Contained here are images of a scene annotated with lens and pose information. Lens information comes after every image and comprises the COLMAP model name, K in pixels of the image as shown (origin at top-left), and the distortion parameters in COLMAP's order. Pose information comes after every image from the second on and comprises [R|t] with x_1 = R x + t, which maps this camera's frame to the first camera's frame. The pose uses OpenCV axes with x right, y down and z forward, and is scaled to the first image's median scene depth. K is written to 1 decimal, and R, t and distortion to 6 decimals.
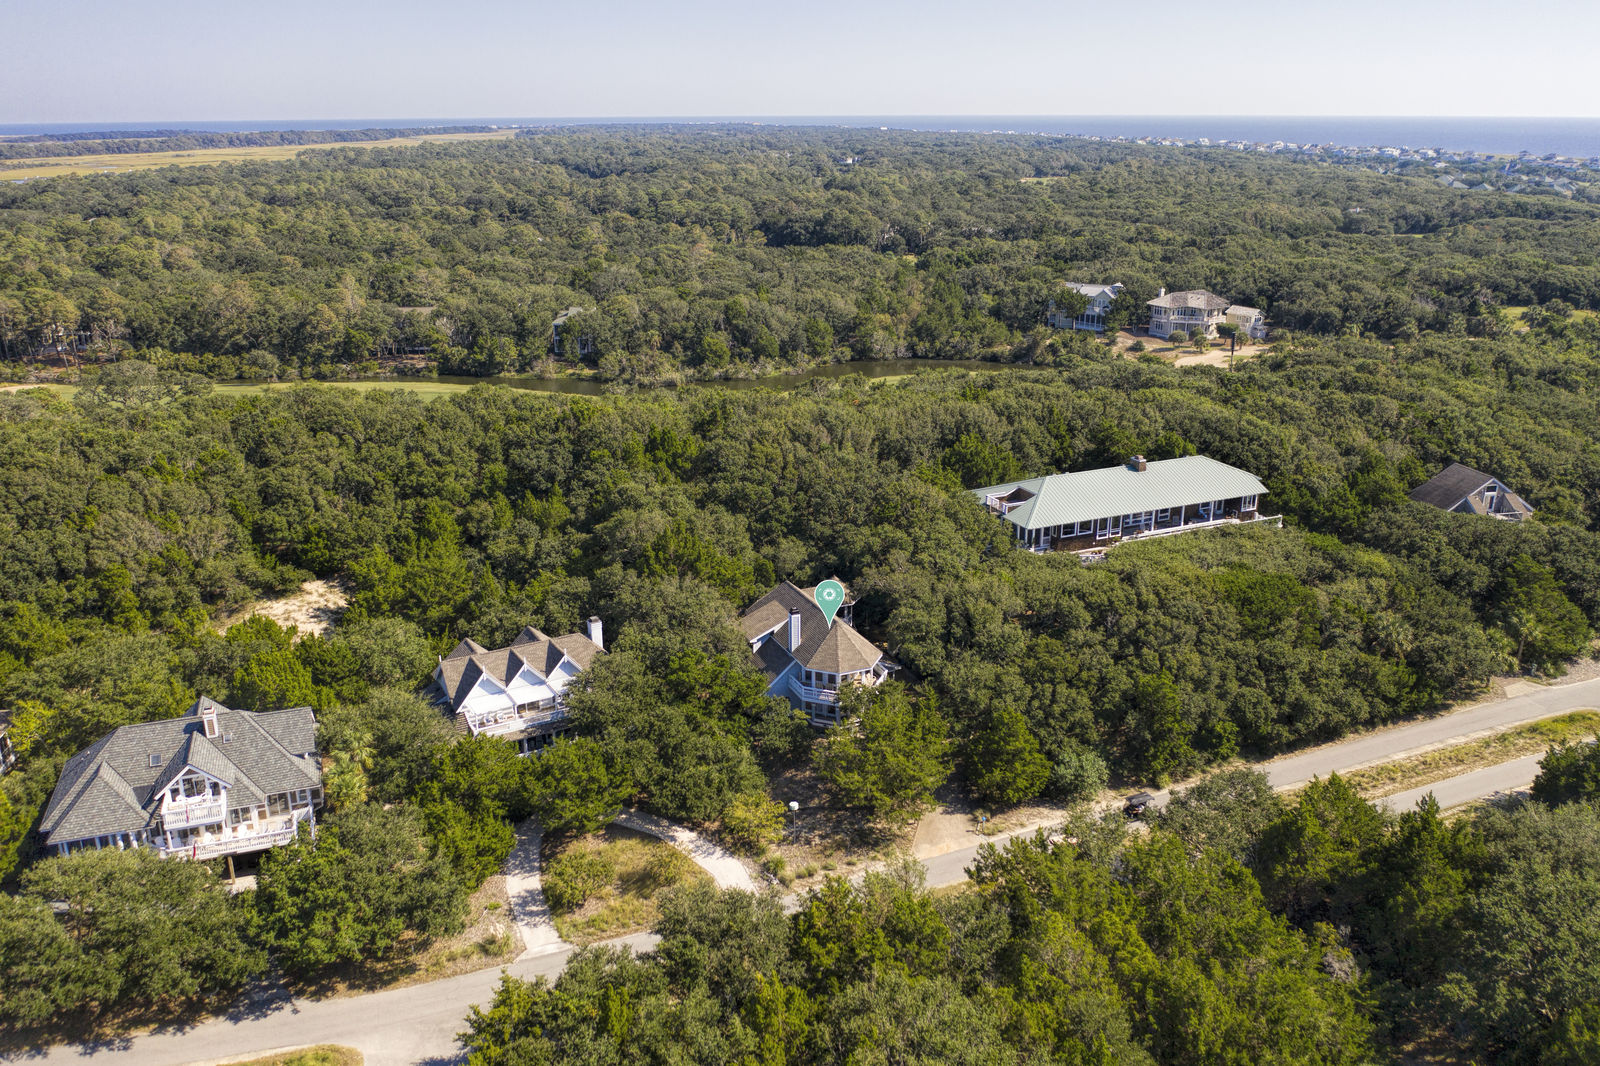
lens RADIAL K [[1257.8, 0, 795.2], [0, 1257.8, 533.5], [0, 0, 1]] dist [-0.023080, 0.009668]
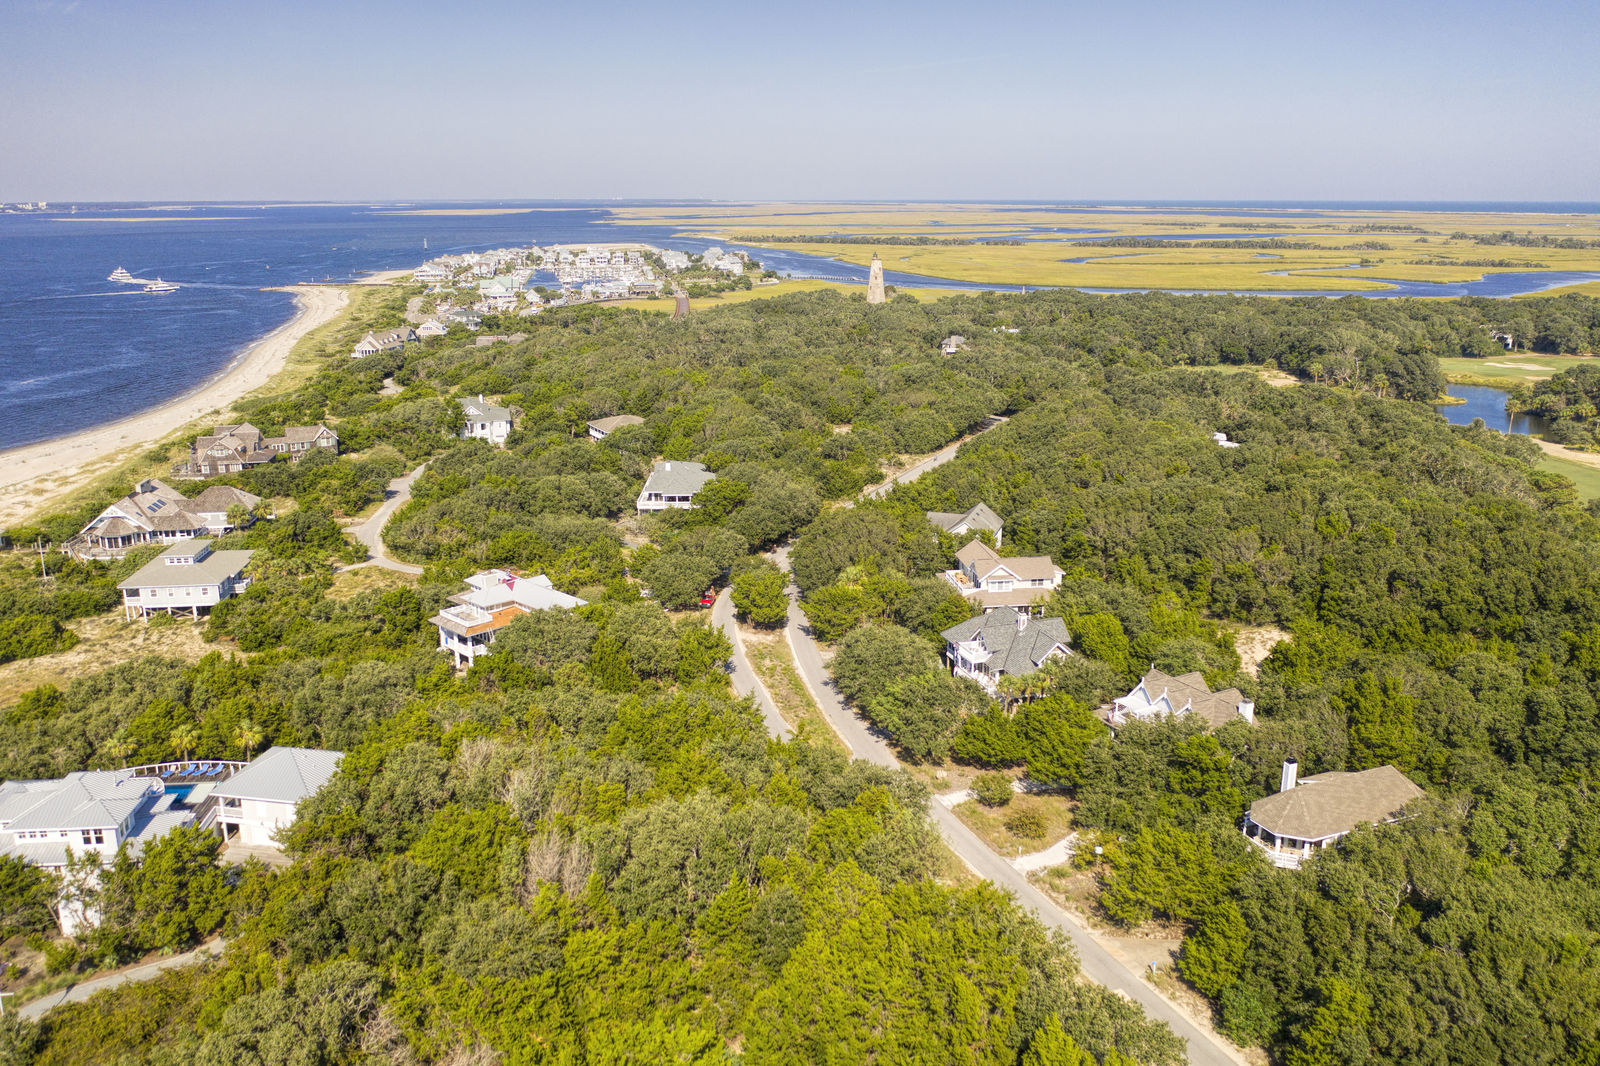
lens RADIAL K [[1284.4, 0, 800.0], [0, 1284.4, 533.0], [0, 0, 1]] dist [-0.006310, 0.000470]
pose [[-0.013995, 0.261996, -0.964967, 0.812936], [-0.321032, 0.912792, 0.252486, -0.206570], [0.946965, 0.313319, 0.071335, 0.391042]]
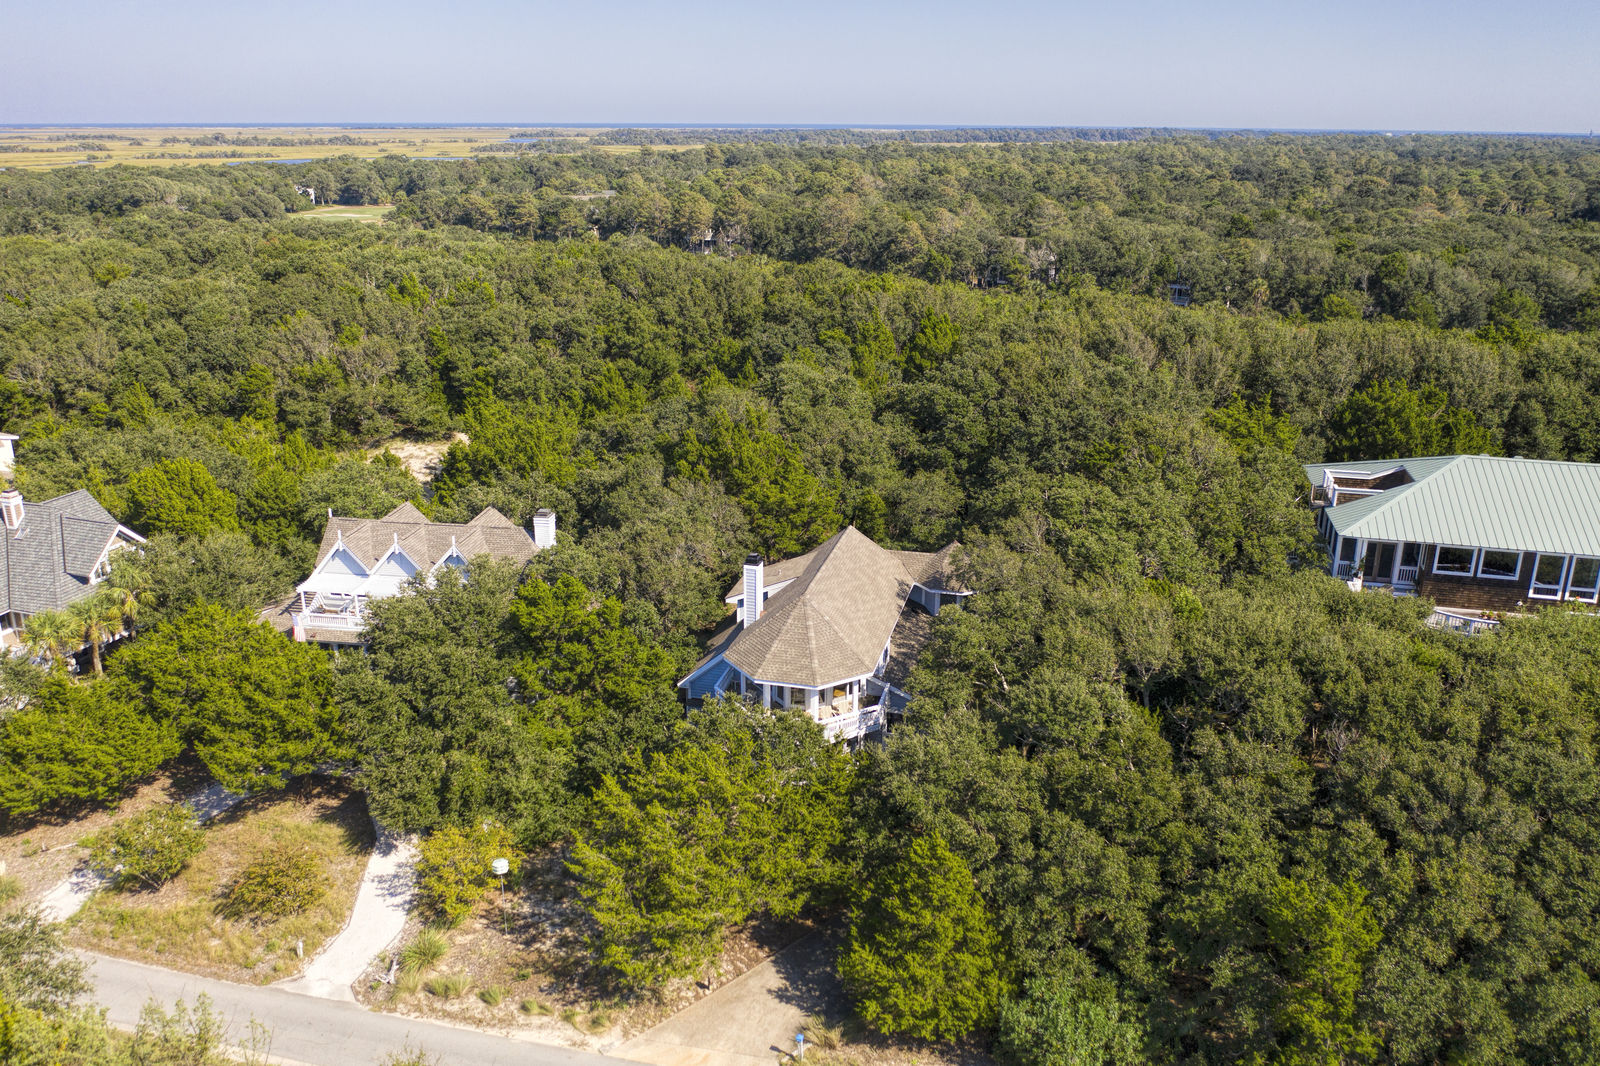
lens RADIAL K [[1257.8, 0, 795.2], [0, 1257.8, 533.5], [0, 0, 1]] dist [-0.023080, 0.009668]
pose [[0.790796, 0.200205, -0.578411, 0.284183], [-0.204137, 0.977155, 0.059129, 0.009819], [0.577035, 0.071316, 0.813600, 0.443830]]
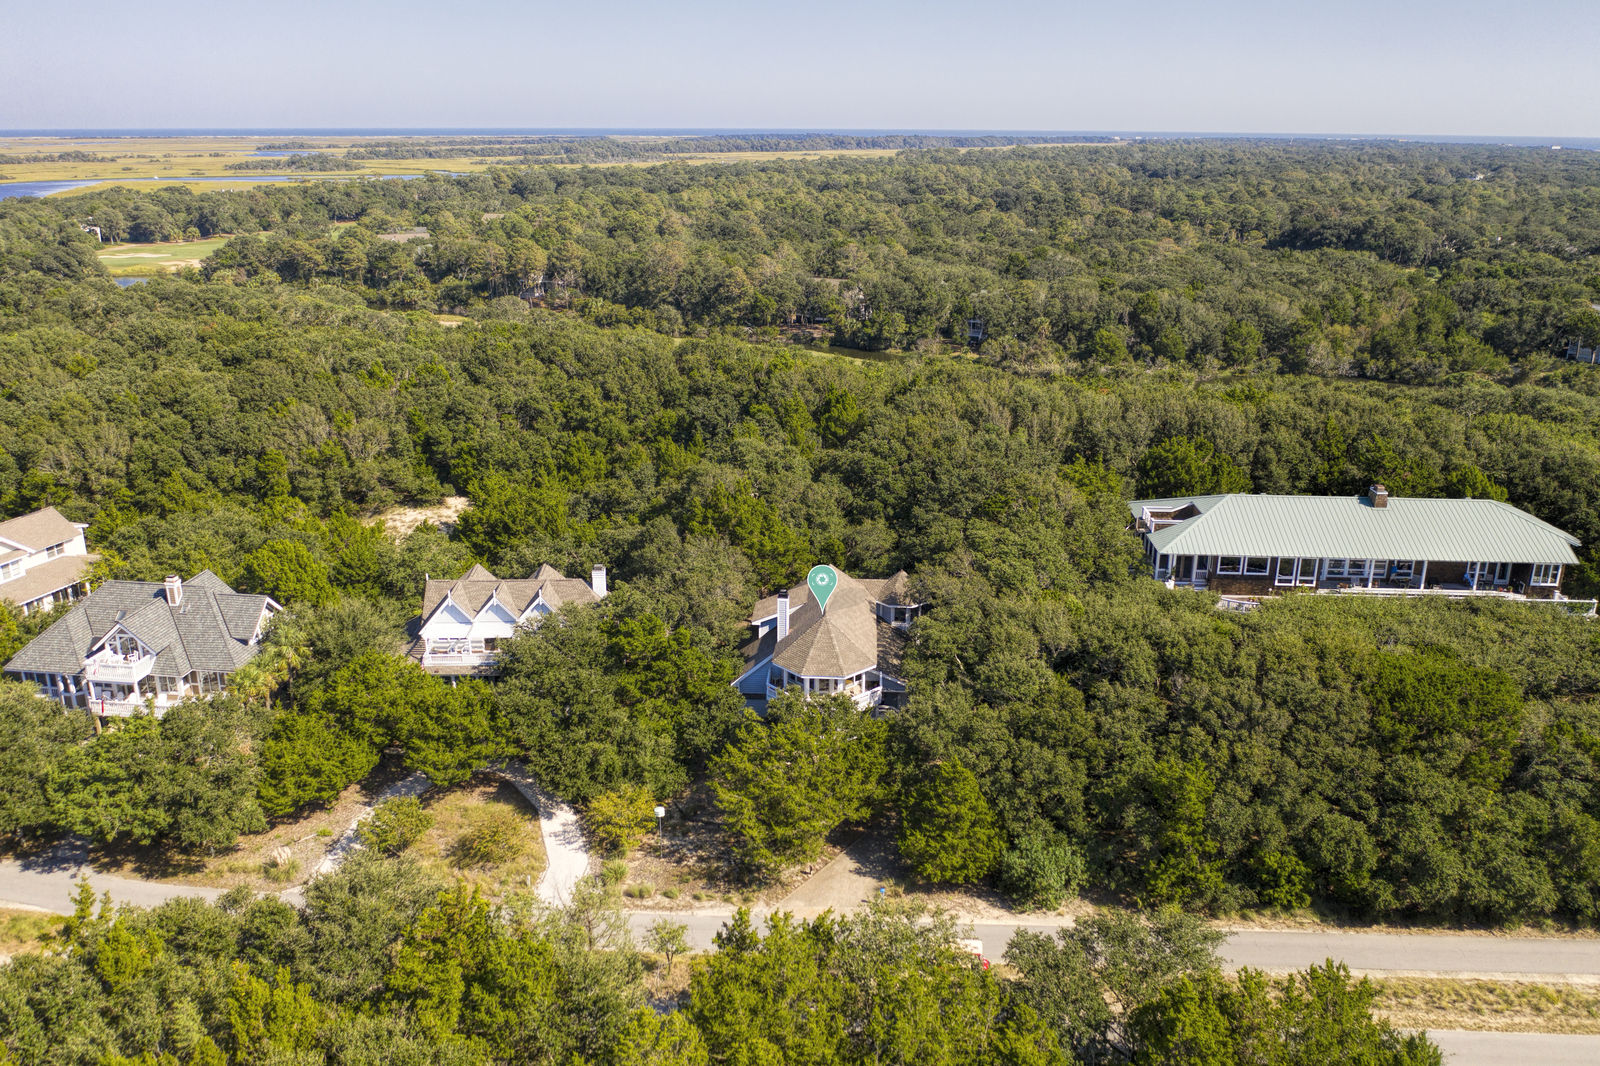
lens RADIAL K [[1257.8, 0, 795.2], [0, 1257.8, 533.5], [0, 0, 1]] dist [-0.023080, 0.009668]
pose [[0.890382, 0.149772, -0.429869, 0.296384], [-0.153937, 0.987757, 0.025299, -0.000586], [0.428395, 0.043647, 0.902537, 0.200580]]
